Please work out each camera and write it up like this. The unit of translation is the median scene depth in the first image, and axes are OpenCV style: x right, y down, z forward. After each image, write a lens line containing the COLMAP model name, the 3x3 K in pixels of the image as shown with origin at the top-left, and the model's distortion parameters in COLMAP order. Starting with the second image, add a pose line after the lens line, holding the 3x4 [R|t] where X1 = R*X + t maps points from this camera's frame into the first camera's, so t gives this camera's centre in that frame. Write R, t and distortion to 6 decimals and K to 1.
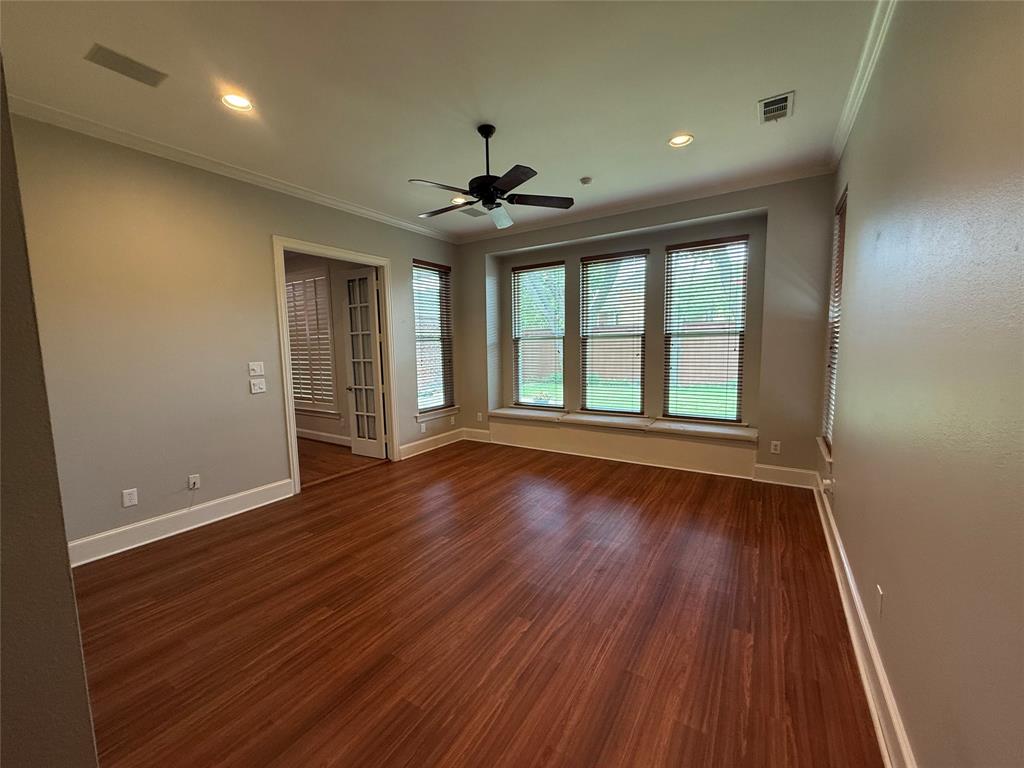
lens RADIAL K [[409.1, 0, 491.0], [0, 409.1, 431.8], [0, 0, 1]] dist [0.002128, -0.000492]
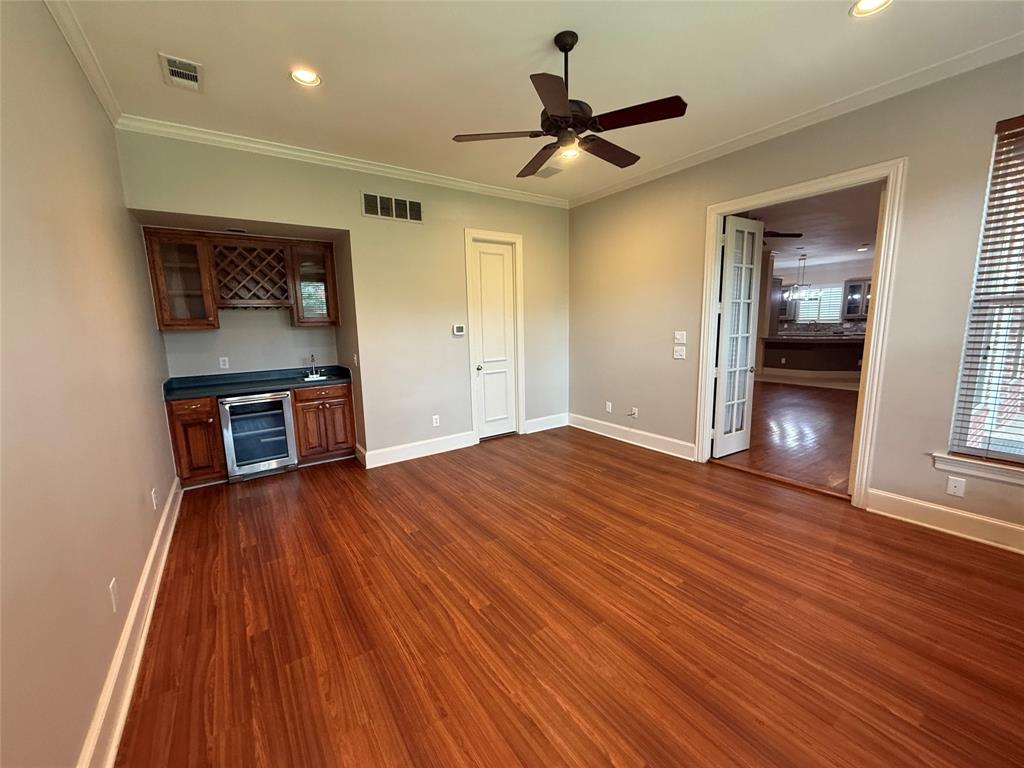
lens RADIAL K [[409.1, 0, 512.0], [0, 409.1, 385.7], [0, 0, 1]] dist [0.002128, -0.000492]
pose [[-0.364109, 0.169592, -0.915785, 0.749991], [-0.169820, 0.954709, 0.244319, -0.252582], [0.915743, 0.244477, -0.318818, 1.087375]]
